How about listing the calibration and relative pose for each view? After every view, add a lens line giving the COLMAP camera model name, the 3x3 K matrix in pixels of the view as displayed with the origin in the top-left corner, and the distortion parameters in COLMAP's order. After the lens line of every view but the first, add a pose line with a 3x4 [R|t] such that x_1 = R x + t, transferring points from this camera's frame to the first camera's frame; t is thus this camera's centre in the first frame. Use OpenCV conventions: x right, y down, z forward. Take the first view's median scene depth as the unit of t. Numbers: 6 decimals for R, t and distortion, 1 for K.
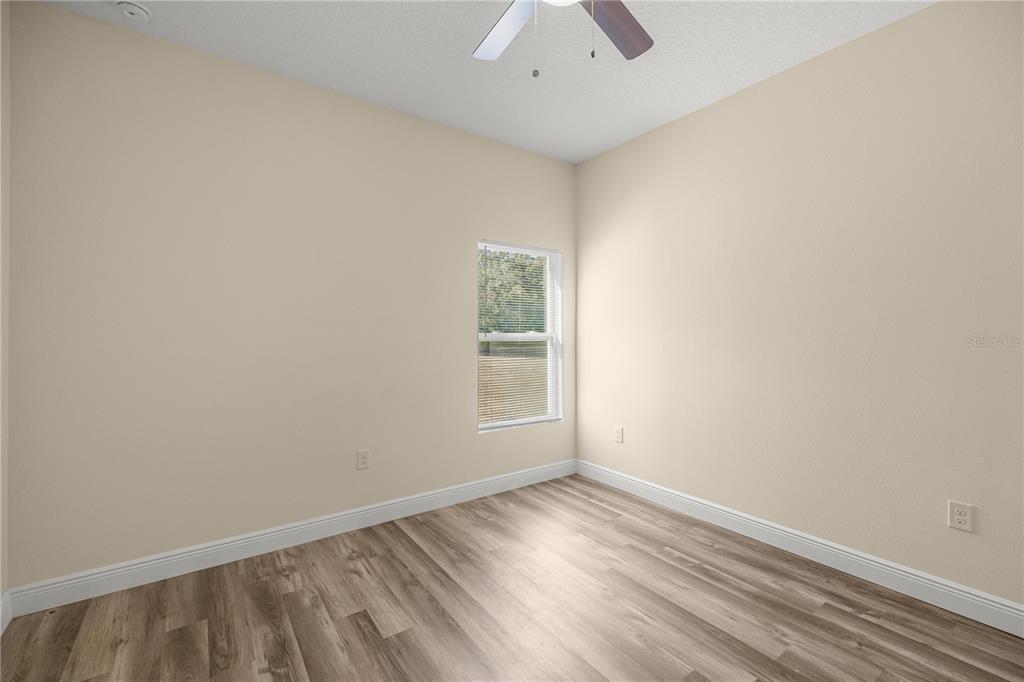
lens RADIAL K [[431.0, 0, 513.7], [0, 431.0, 340.7], [0, 0, 1]] dist [0.000926, -0.000014]
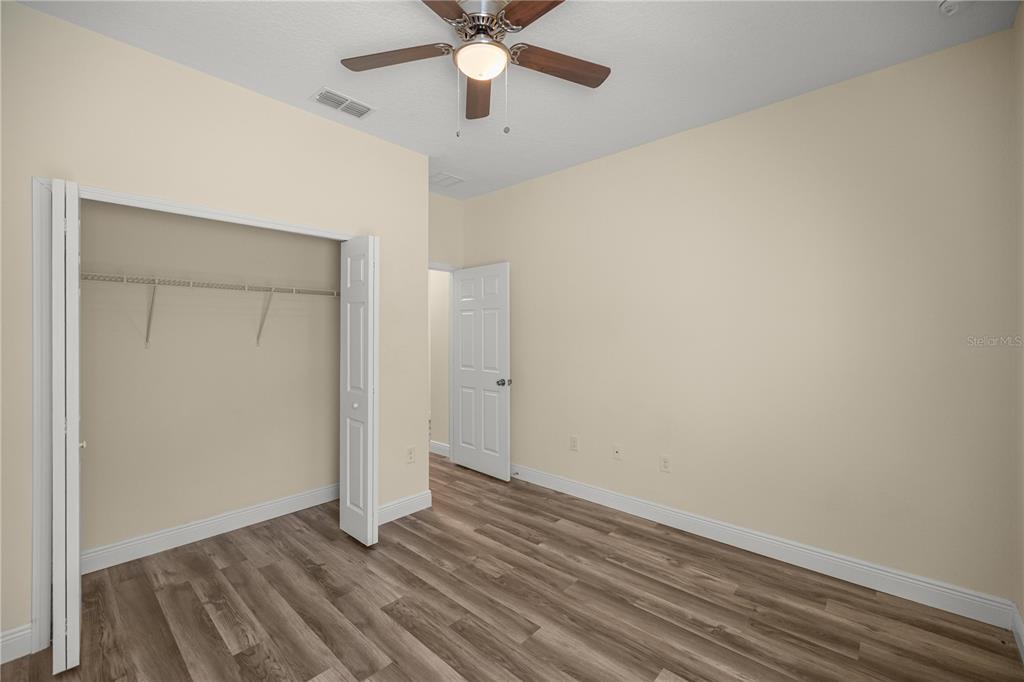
lens RADIAL K [[431.0, 0, 513.7], [0, 431.0, 340.7], [0, 0, 1]] dist [0.000926, -0.000014]
pose [[-0.981264, 0.006380, -0.192563, 0.235779], [0.003726, 0.999893, 0.014144, -0.083090], [0.192632, 0.013161, -0.981183, 1.976691]]
